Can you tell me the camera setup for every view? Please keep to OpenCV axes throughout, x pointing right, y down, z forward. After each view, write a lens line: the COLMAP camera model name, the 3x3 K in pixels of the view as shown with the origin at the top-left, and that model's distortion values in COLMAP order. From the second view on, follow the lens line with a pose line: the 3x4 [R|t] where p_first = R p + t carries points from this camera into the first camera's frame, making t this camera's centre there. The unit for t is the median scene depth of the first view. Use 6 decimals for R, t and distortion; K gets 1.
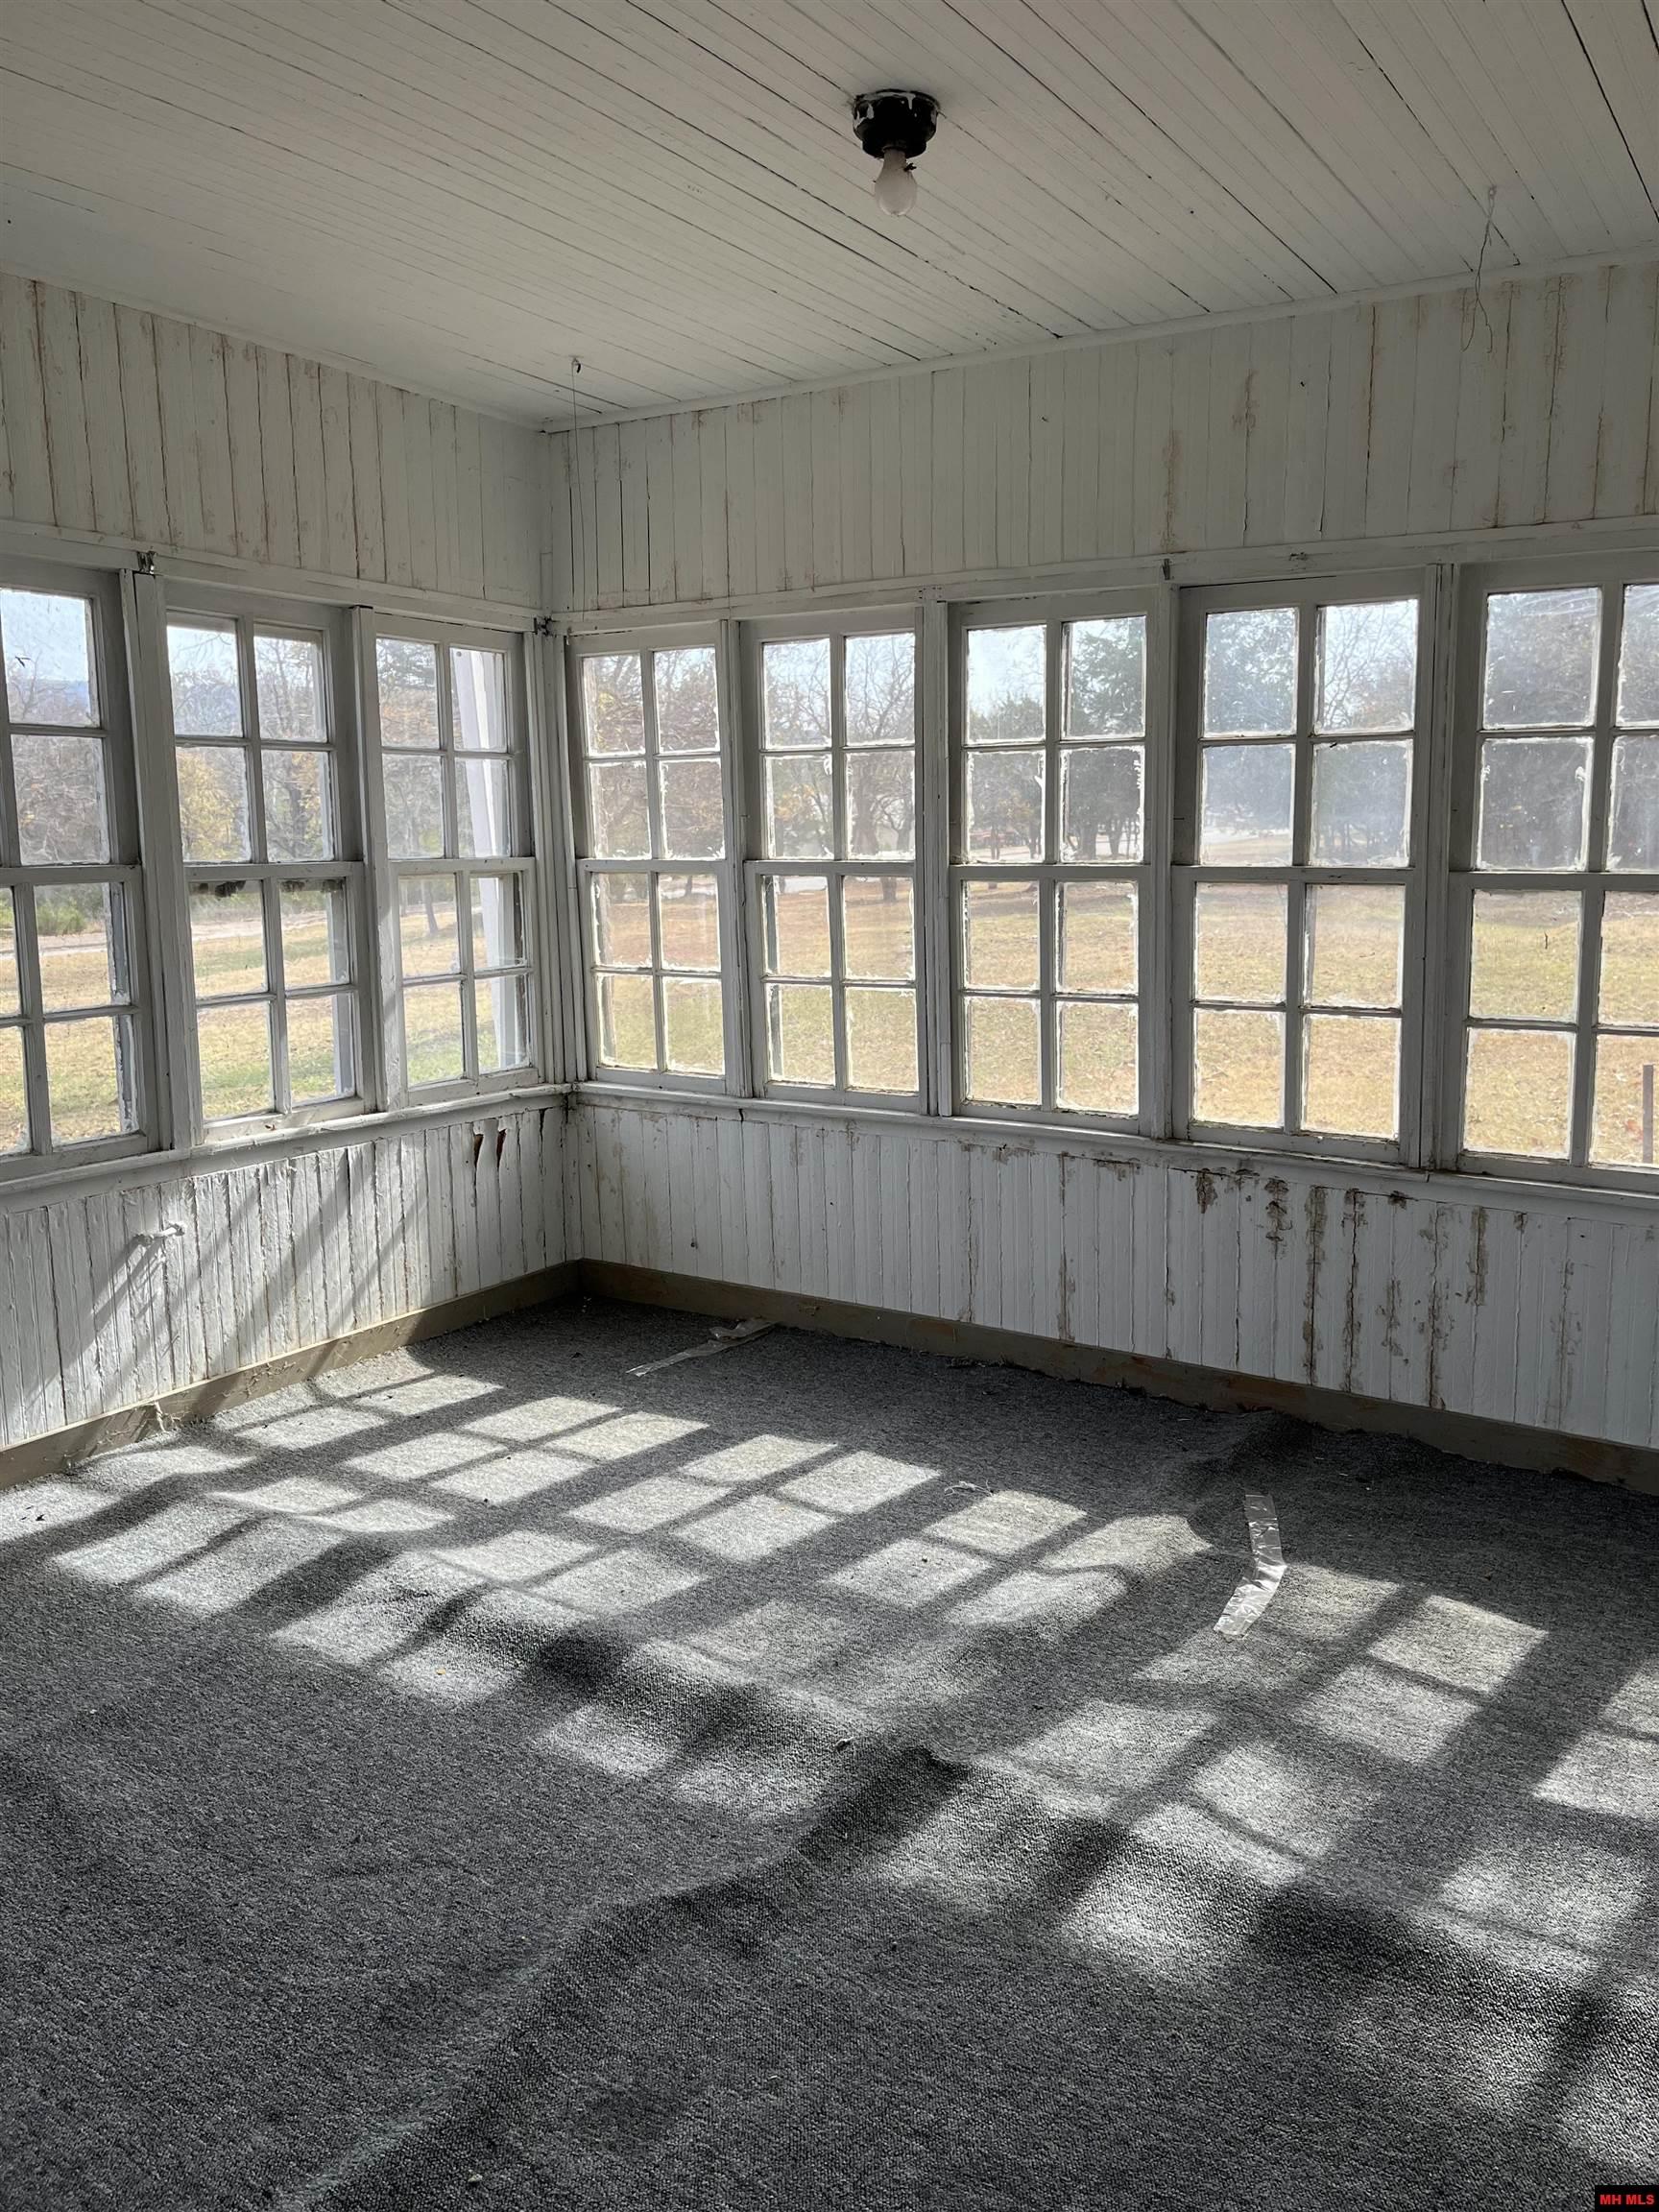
lens RADIAL K [[1672.8, 0, 840.9], [0, 1672.8, 1091.9], [0, 0, 1]] dist [0.060998, -0.086186]
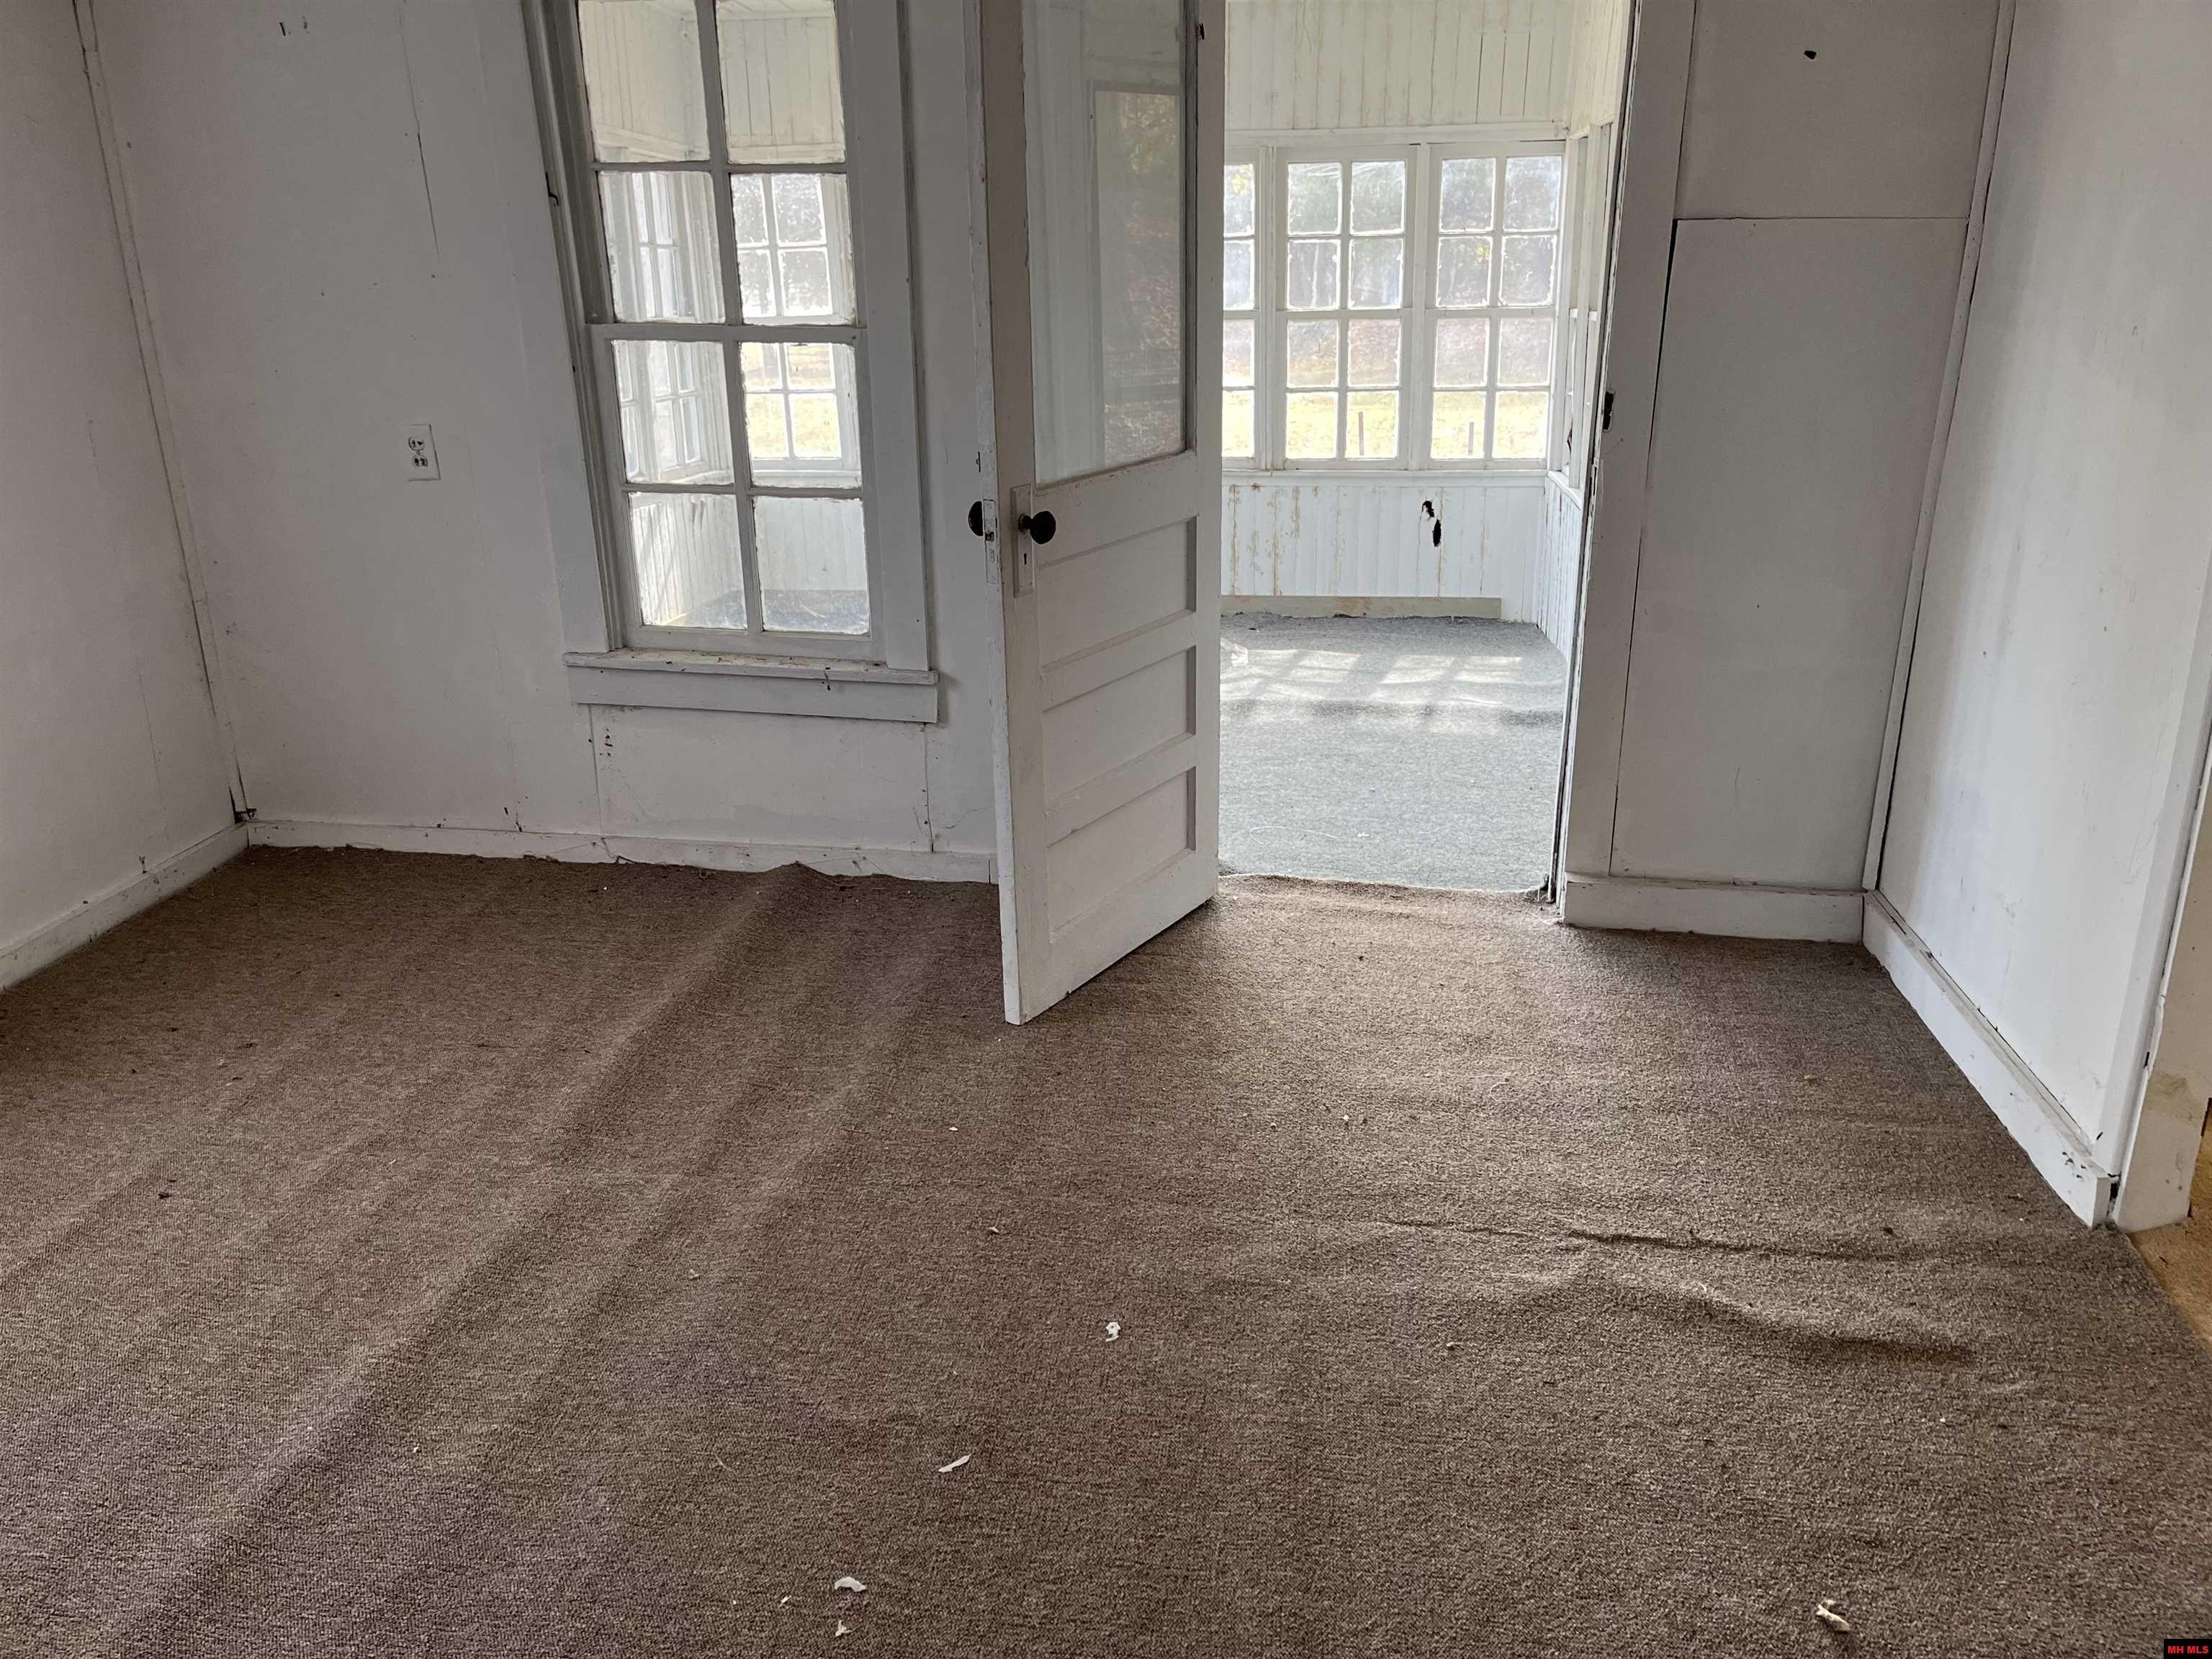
lens RADIAL K [[1672.8, 0, 1096.5], [0, 1672.8, 833.4], [0, 0, 1]] dist [0.060998, -0.086186]
pose [[0.919583, -0.138387, 0.367717, -0.625197], [0.077412, 0.981387, 0.175746, 0.104039], [-0.385193, -0.133148, 0.913180, -0.776962]]
